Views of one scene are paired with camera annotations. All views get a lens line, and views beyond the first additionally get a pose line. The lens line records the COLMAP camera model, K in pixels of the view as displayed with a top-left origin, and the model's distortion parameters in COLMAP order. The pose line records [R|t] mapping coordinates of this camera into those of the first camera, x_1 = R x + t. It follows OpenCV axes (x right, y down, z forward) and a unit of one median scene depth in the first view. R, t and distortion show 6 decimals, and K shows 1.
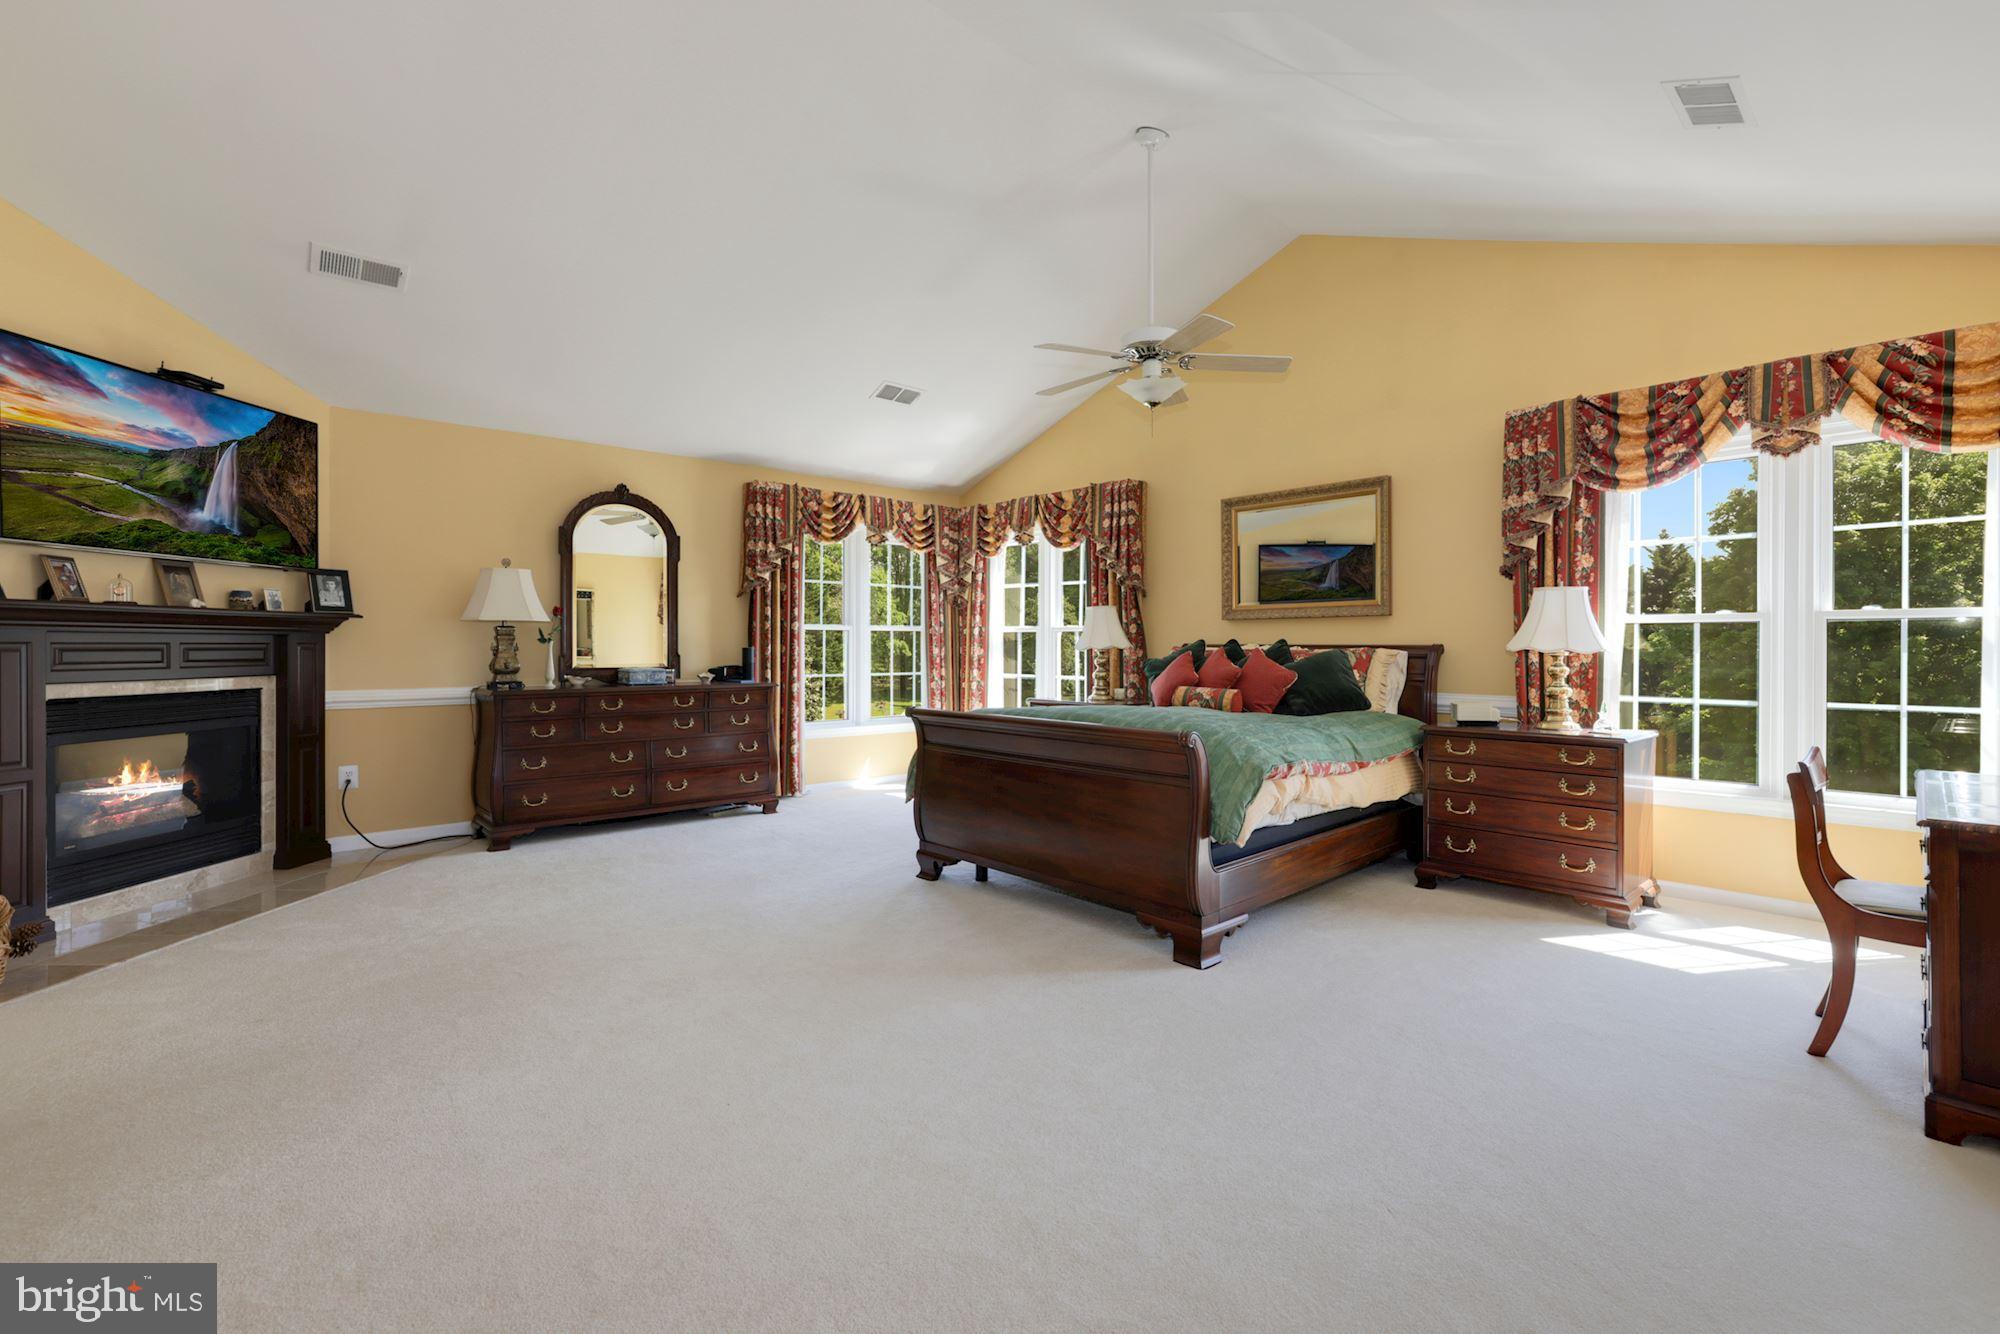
lens RADIAL K [[852.6, 0, 1003.2], [0, 852.6, 656.6], [0, 0, 1]] dist [0.009389, -0.000743]
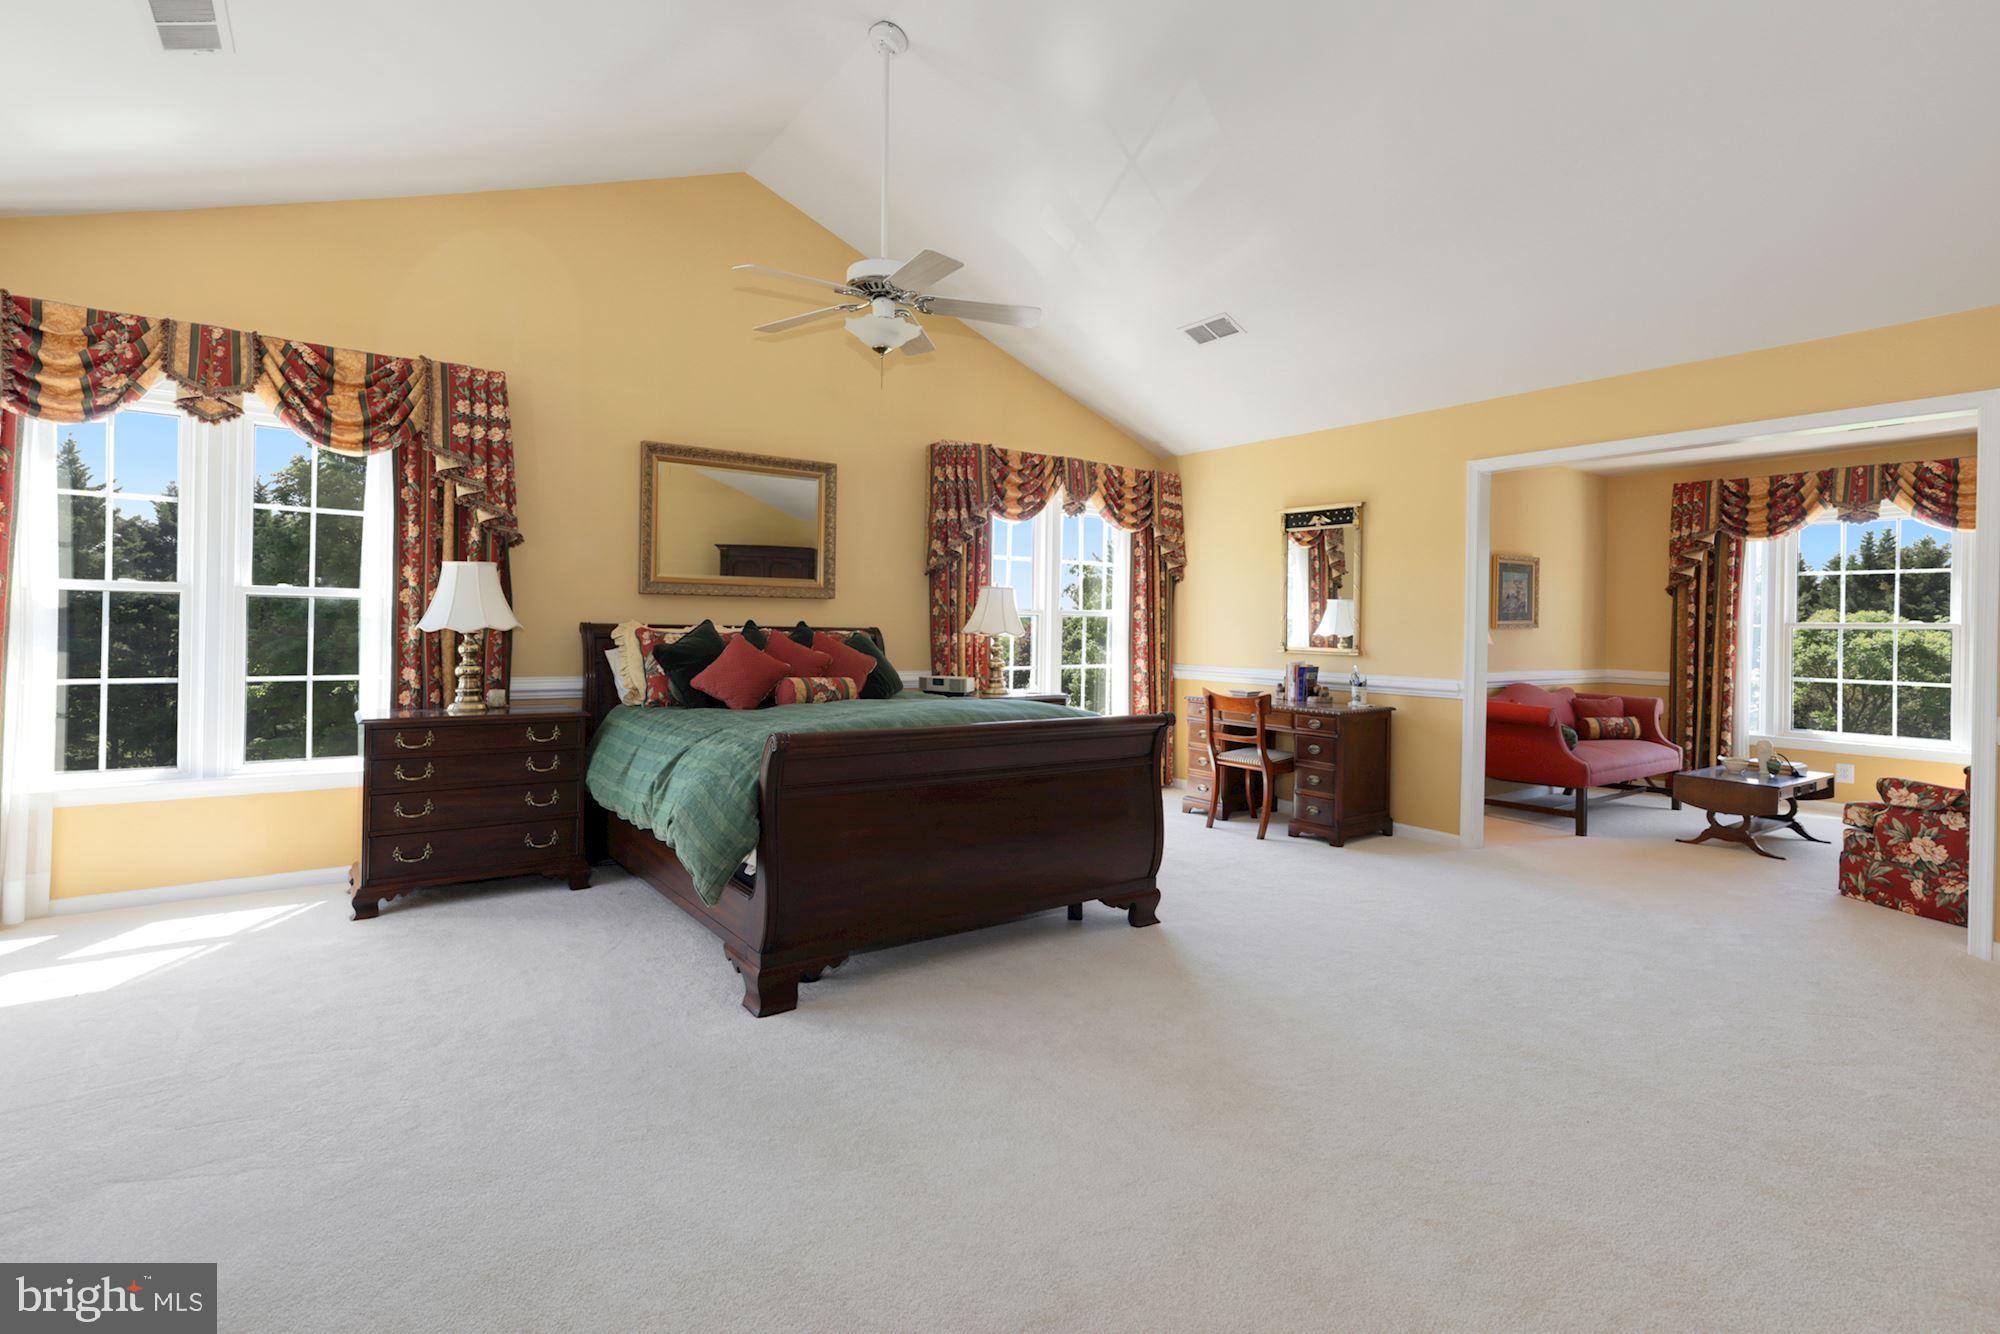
lens RADIAL K [[964.6, 0, 919.2], [0, 964.6, 619.4], [0, 0, 1]] dist [-0.005174, 0.009384]
pose [[0.162899, 0.011454, 0.986576, -0.803172], [-0.002165, 0.999934, -0.011252, -0.013108], [-0.986640, -0.000303, 0.162913, 0.834051]]
